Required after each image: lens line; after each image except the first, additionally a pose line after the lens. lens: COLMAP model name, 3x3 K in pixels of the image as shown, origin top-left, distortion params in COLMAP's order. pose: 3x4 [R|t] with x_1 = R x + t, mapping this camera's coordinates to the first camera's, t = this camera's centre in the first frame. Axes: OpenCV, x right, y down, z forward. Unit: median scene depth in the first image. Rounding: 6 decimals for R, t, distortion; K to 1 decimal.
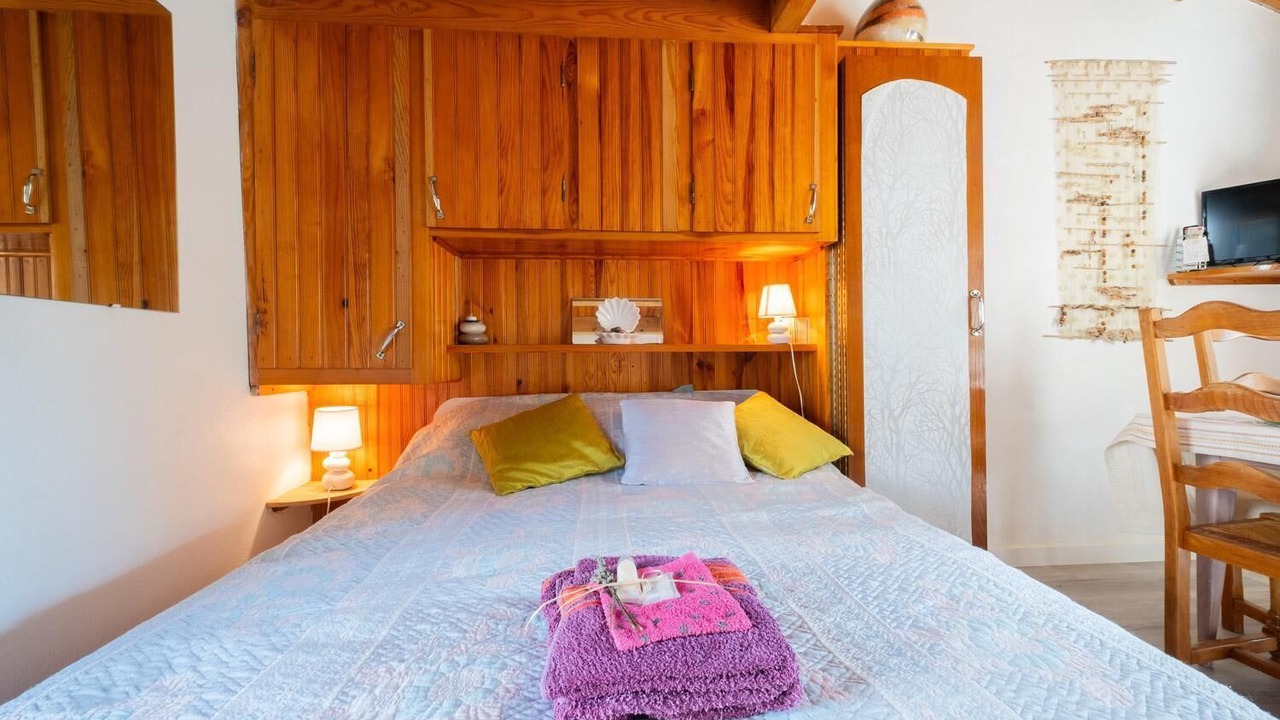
lens RADIAL K [[555.9, 0, 642.2], [0, 555.9, 358.2], [0, 0, 1]] dist [0.019581, -0.006402]
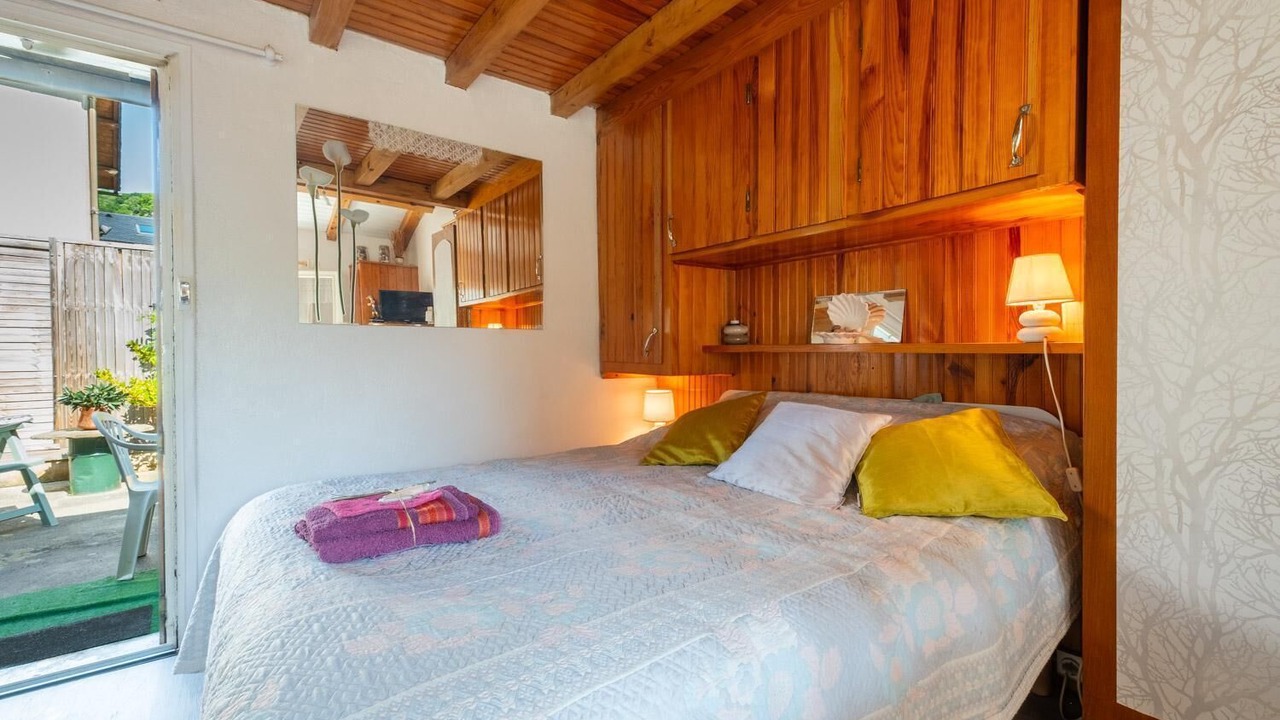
lens RADIAL K [[555.9, 0, 642.2], [0, 555.9, 358.2], [0, 0, 1]] dist [0.019581, -0.006402]
pose [[0.532781, 0.017945, -0.846063, 0.632412], [-0.005979, 0.999830, 0.017441, -0.017123], [0.846232, -0.004234, 0.532798, 0.248495]]
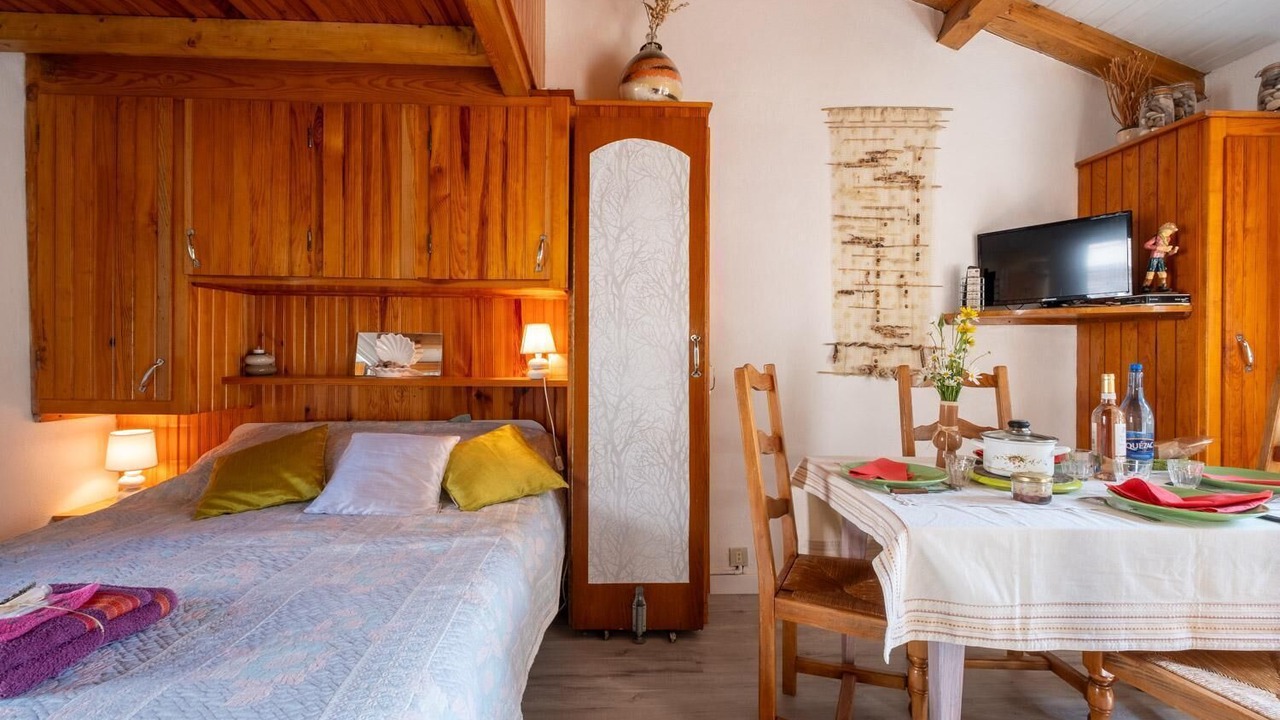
lens RADIAL K [[582.4, 0, 636.6], [0, 582.4, 358.5], [0, 0, 1]] dist [0.004579, -0.004615]
pose [[0.998897, 0.014616, -0.044621, 0.536396], [-0.014595, 0.999893, 0.000791, -0.076355], [0.044627, -0.000139, 0.999004, -0.117685]]
